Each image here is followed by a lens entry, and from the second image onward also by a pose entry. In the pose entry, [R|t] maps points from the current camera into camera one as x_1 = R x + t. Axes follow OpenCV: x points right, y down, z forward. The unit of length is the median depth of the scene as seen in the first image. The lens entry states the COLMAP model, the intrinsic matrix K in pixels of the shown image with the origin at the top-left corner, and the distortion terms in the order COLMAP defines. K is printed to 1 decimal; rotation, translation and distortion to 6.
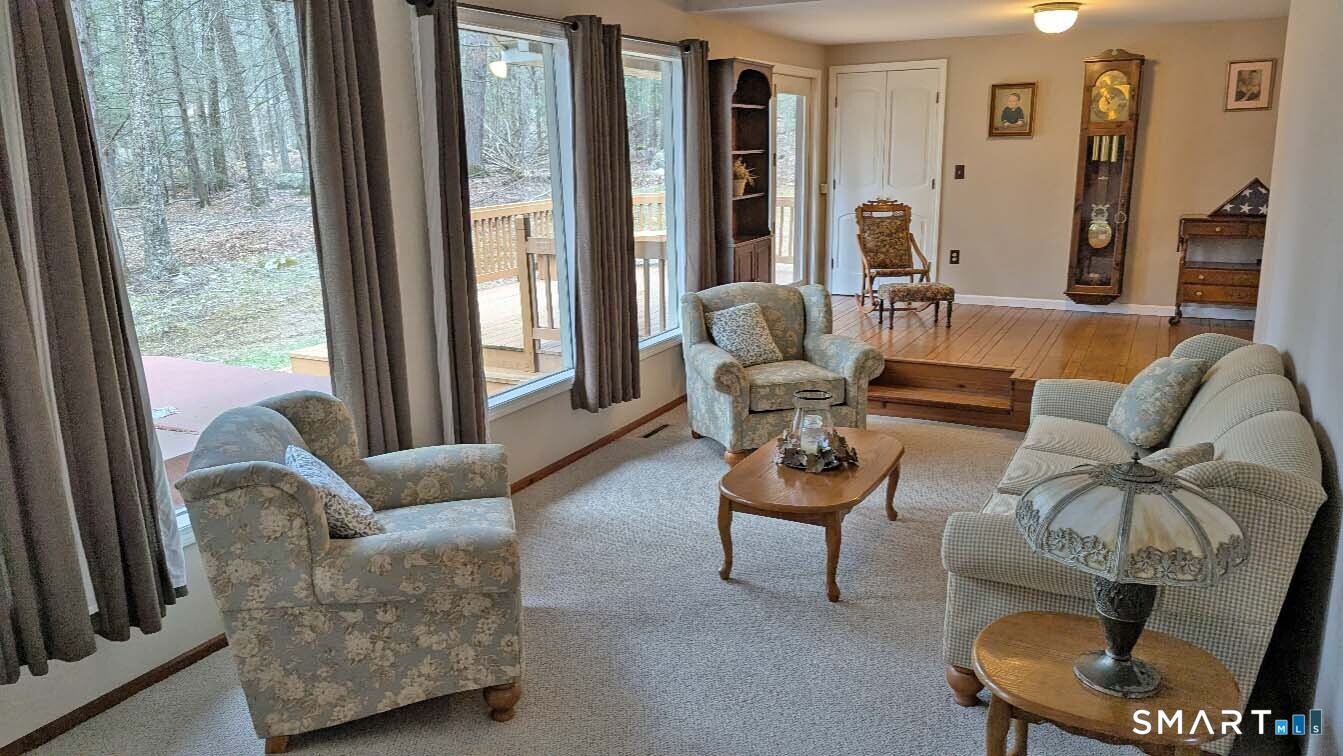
lens RADIAL K [[955.3, 0, 669.9], [0, 955.3, 381.5], [0, 0, 1]] dist [0.044812, -0.026426]
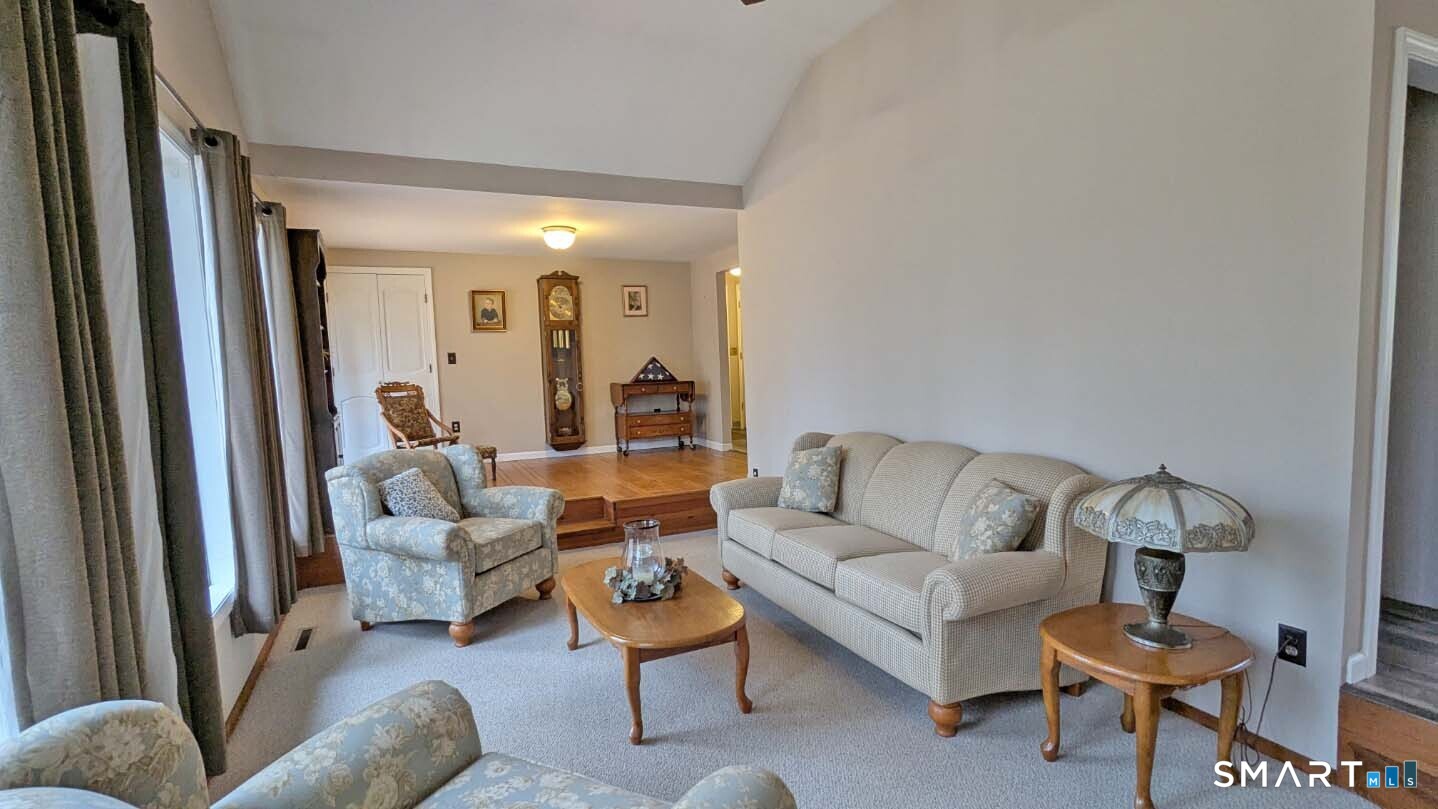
lens RADIAL K [[675.6, 0, 720.7], [0, 675.6, 415.6], [0, 0, 1]] dist [-0.004625, -0.000532]
pose [[0.612101, -0.073397, 0.787366, -0.193906], [0.207886, 0.975597, -0.070668, -0.016868], [-0.762965, 0.206938, 0.612422, 0.257705]]
